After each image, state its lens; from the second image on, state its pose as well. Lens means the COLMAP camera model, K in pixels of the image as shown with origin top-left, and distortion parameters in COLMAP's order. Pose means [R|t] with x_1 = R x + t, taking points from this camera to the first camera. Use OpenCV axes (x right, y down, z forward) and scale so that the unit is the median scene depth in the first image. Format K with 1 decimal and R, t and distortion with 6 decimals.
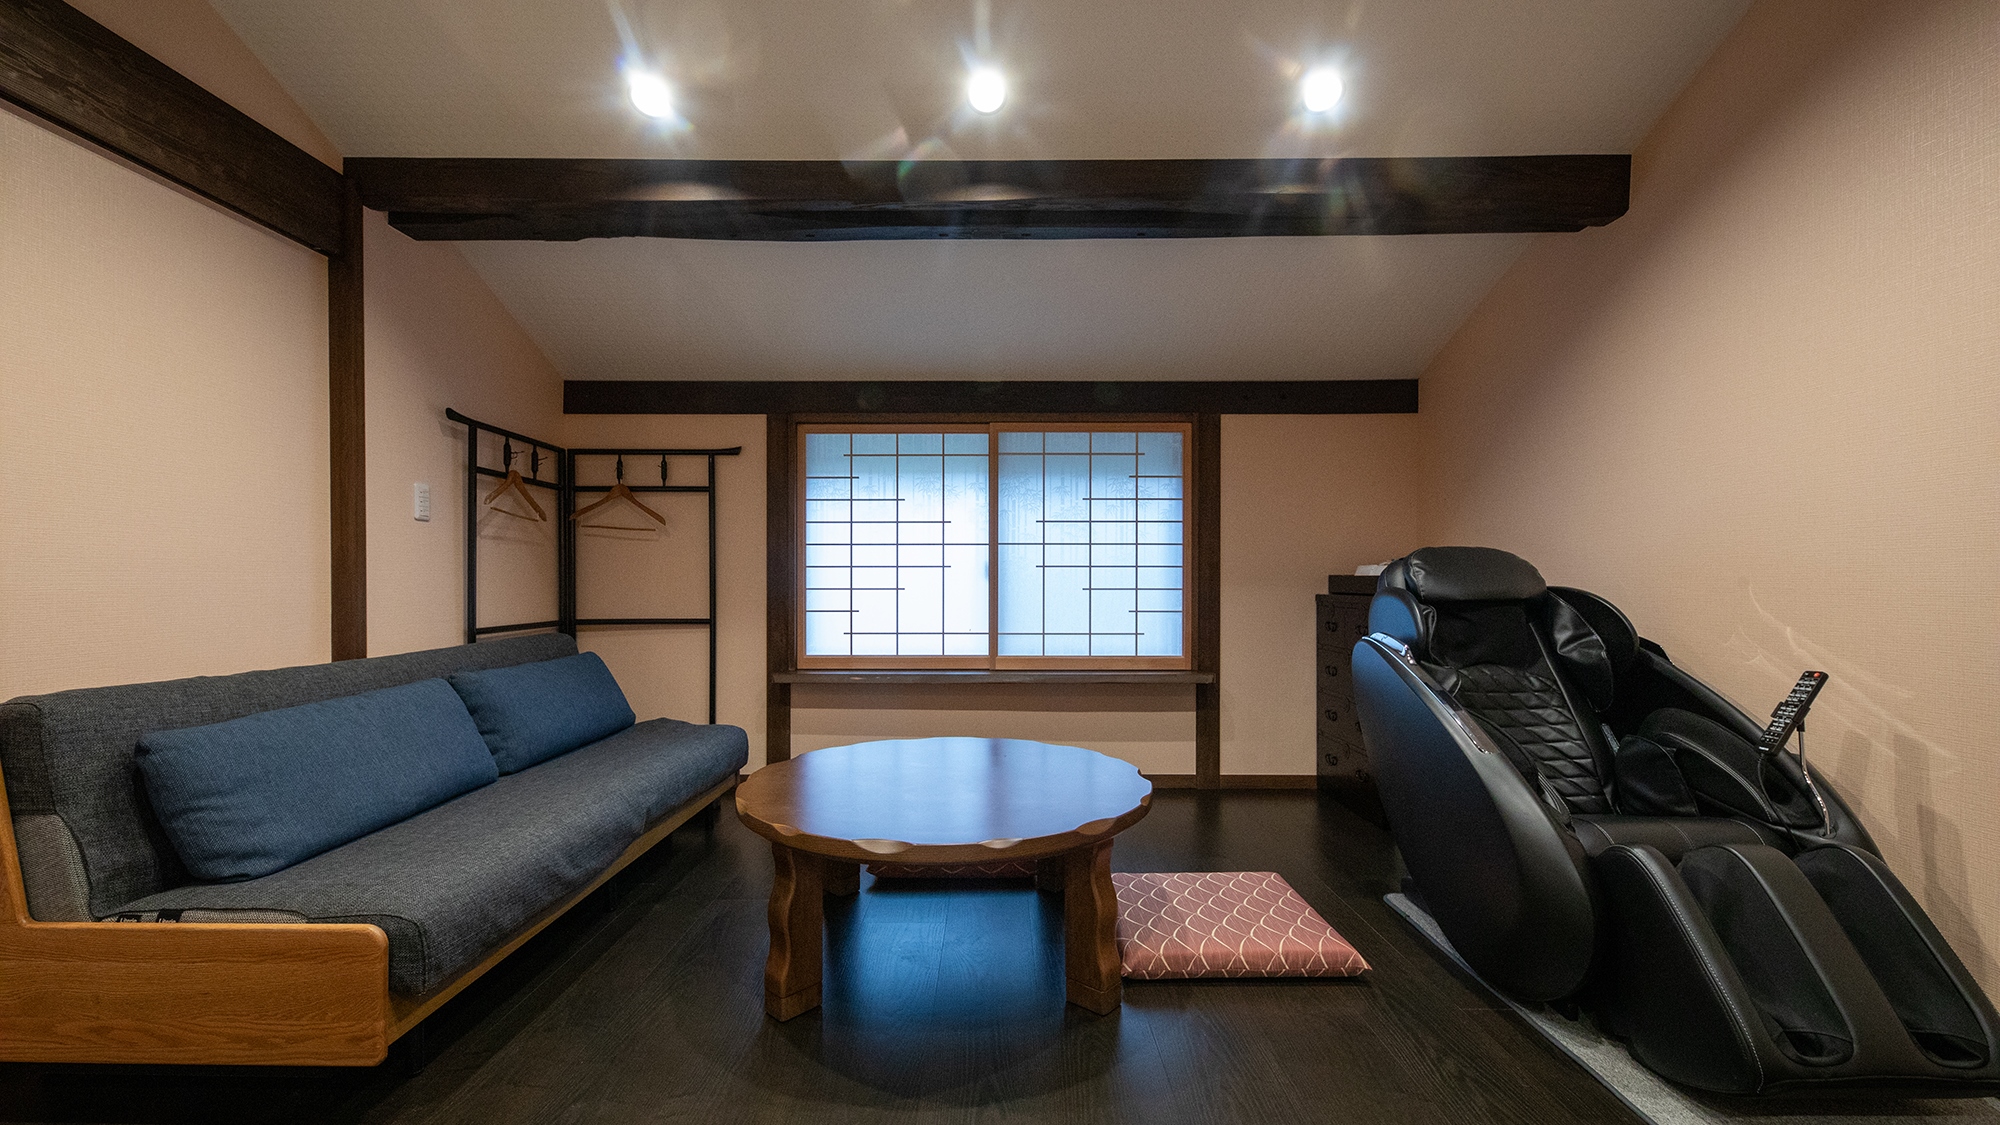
lens RADIAL K [[801.7, 0, 990.7], [0, 801.7, 573.5], [0, 0, 1]] dist [0.006653, -0.000044]
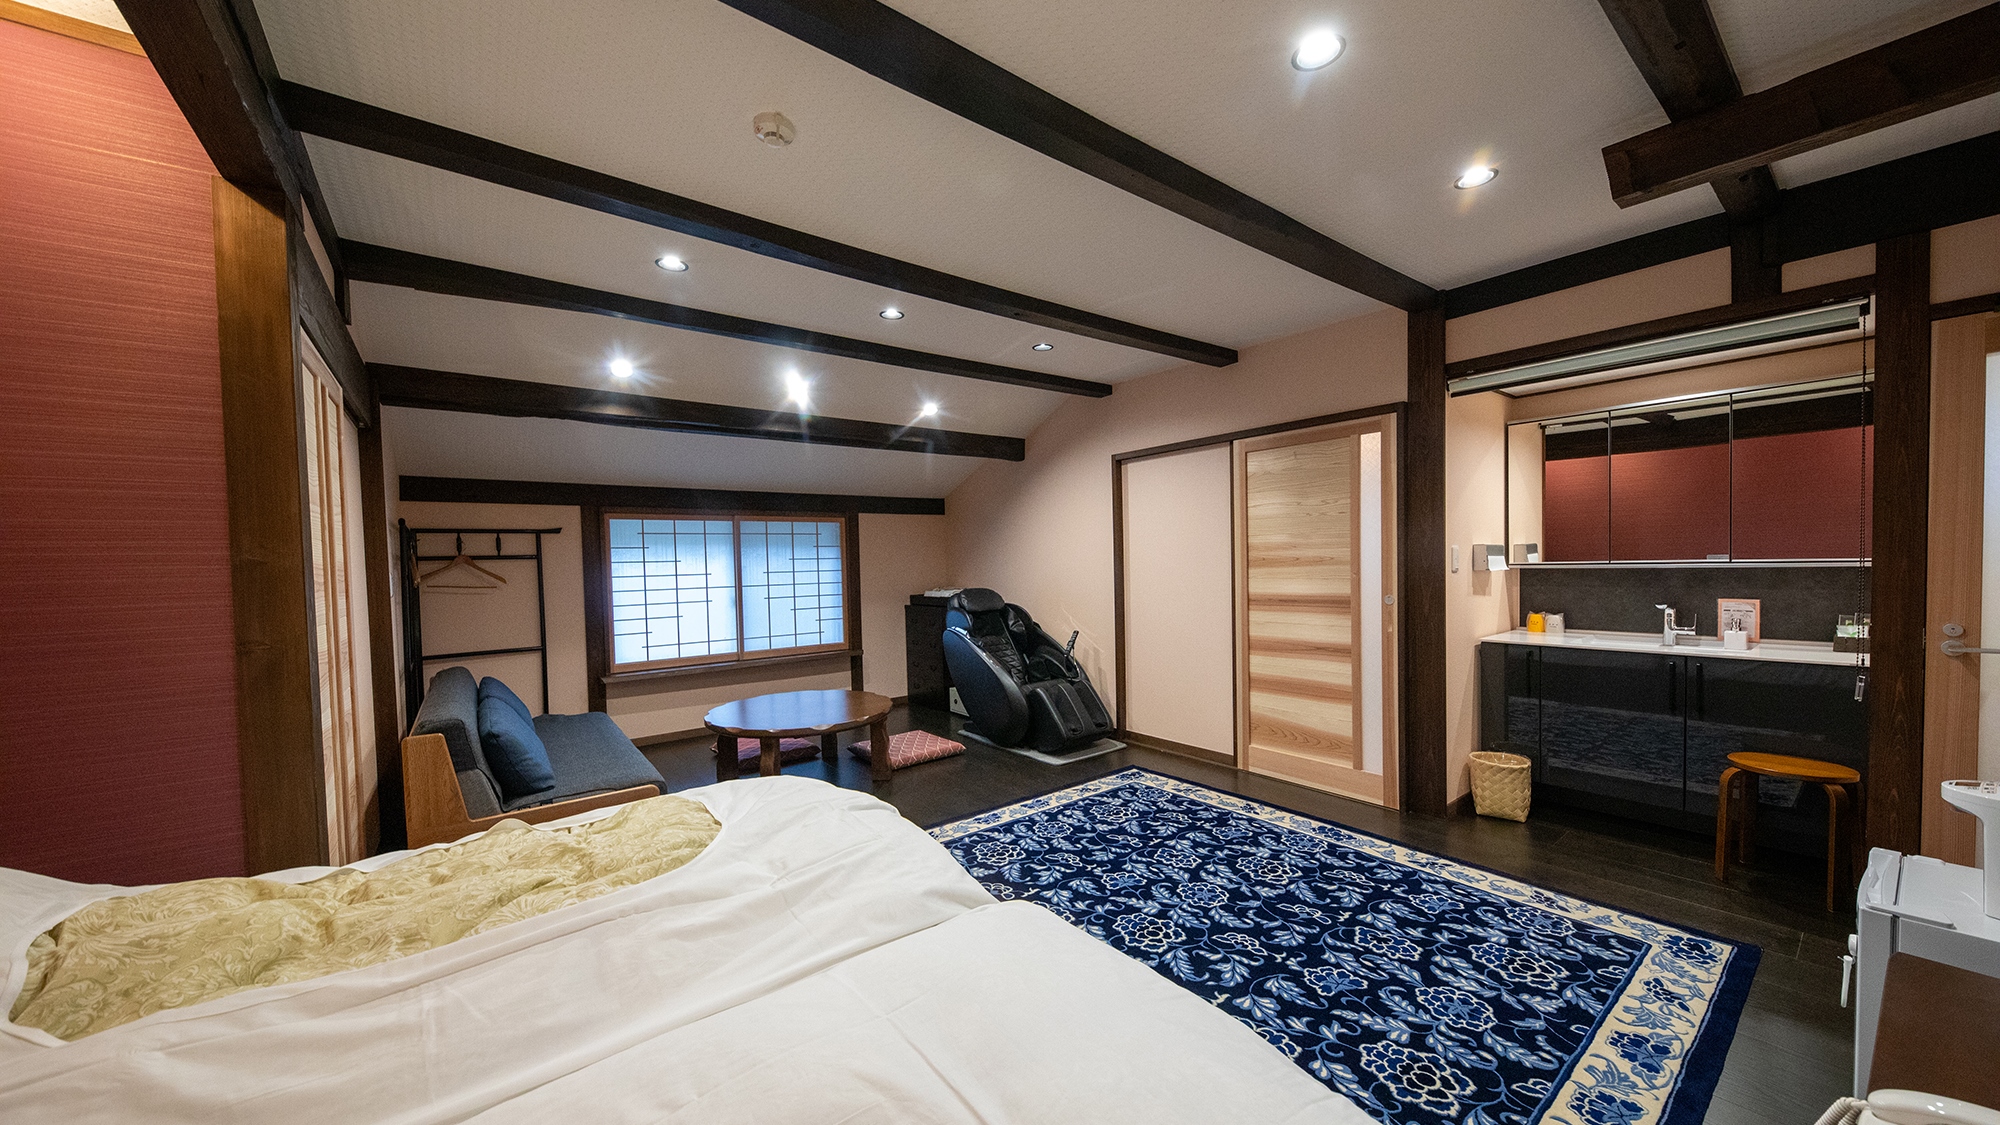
lens RADIAL K [[692.9, 0, 999.5], [0, 692.9, 572.5], [0, 0, 1]] dist [0.001549, 0.000034]
pose [[0.783893, -0.029383, 0.620200, -0.477399], [0.018043, 0.999536, 0.024550, -0.093426], [-0.620634, -0.008054, 0.784059, -0.501509]]
